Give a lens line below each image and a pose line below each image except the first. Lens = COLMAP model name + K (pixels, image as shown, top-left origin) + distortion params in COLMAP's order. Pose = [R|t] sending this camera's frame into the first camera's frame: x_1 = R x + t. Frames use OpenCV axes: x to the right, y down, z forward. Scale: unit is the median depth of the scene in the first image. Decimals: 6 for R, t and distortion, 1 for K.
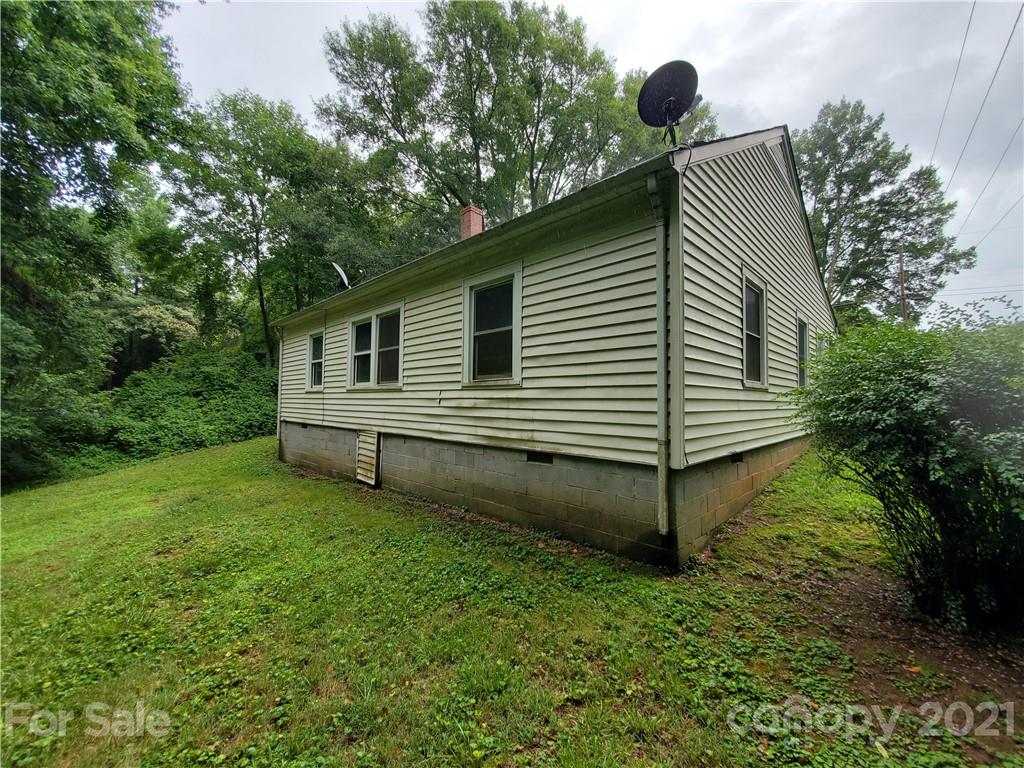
lens RADIAL K [[407.0, 0, 511.2], [0, 407.0, 383.7], [0, 0, 1]] dist [0.001068, 0.000101]
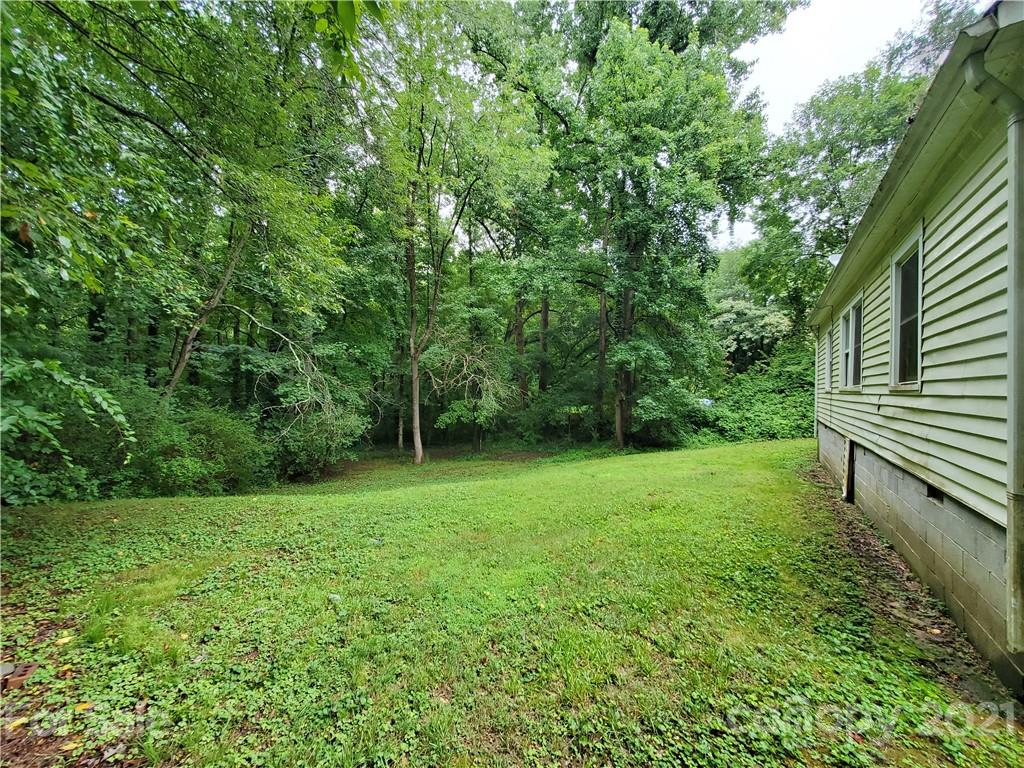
lens RADIAL K [[407.0, 0, 510.3], [0, 407.0, 385.7], [0, 0, 1]] dist [0.001068, 0.000101]
pose [[0.211123, -0.008947, -0.977419, 0.216573], [0.026859, 0.999634, -0.003349, -0.008931], [0.977090, -0.025545, 0.211286, 0.046510]]
